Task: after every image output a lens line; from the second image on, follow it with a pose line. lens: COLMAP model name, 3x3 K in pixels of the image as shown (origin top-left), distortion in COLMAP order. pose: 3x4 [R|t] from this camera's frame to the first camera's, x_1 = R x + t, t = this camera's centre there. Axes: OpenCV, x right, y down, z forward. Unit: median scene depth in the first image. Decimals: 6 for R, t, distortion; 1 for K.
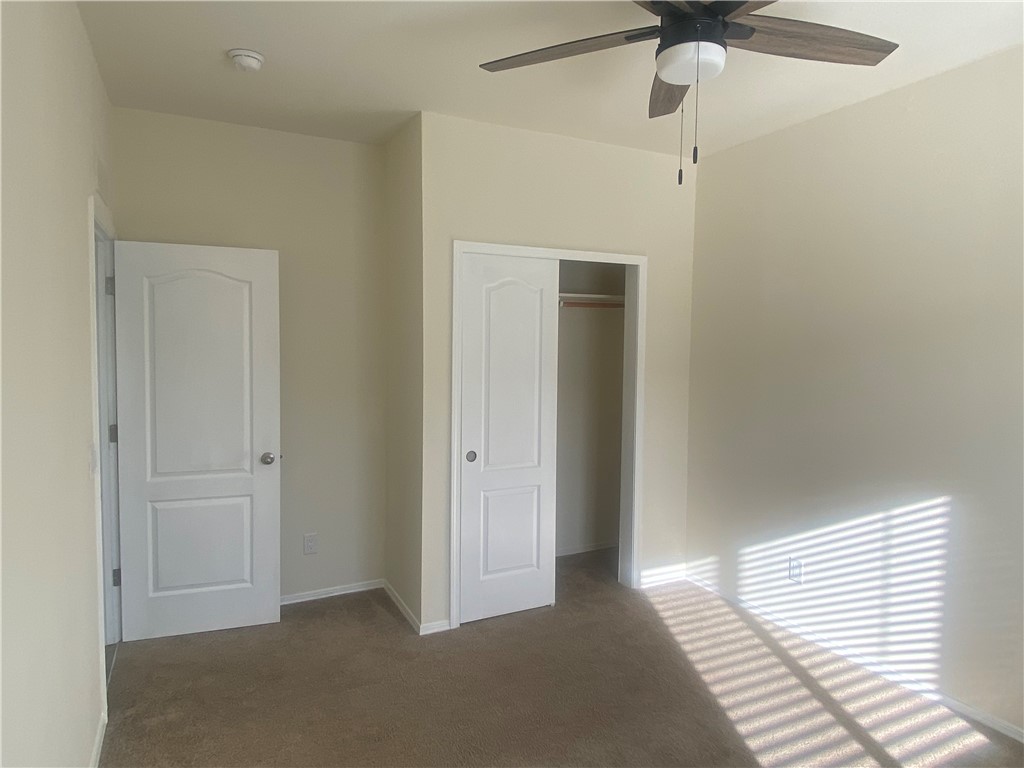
lens RADIAL K [[632.1, 0, 511.4], [0, 632.1, 383.1], [0, 0, 1]] dist [-0.008965, -0.003290]
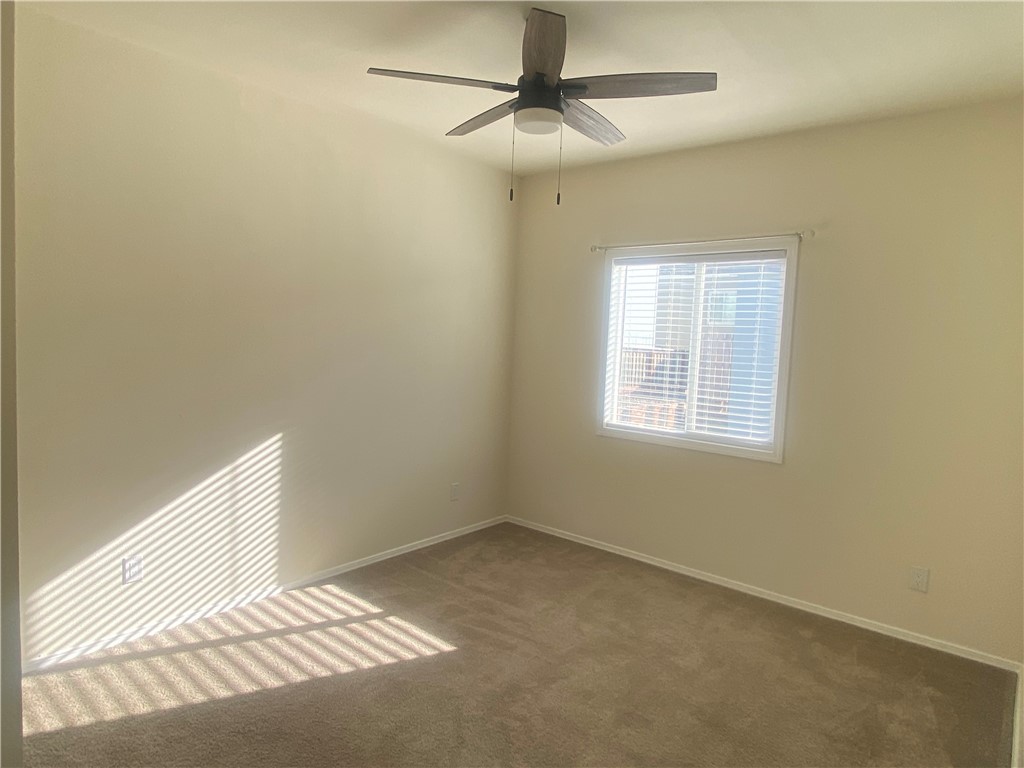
lens RADIAL K [[632.1, 0, 515.4], [0, 632.1, 384.7], [0, 0, 1]] dist [-0.008965, -0.003290]
pose [[-0.406114, -0.105620, 0.907698, -0.551821], [0.012902, 0.992536, 0.121264, -0.056855], [-0.913731, 0.060958, -0.401720, 0.901184]]
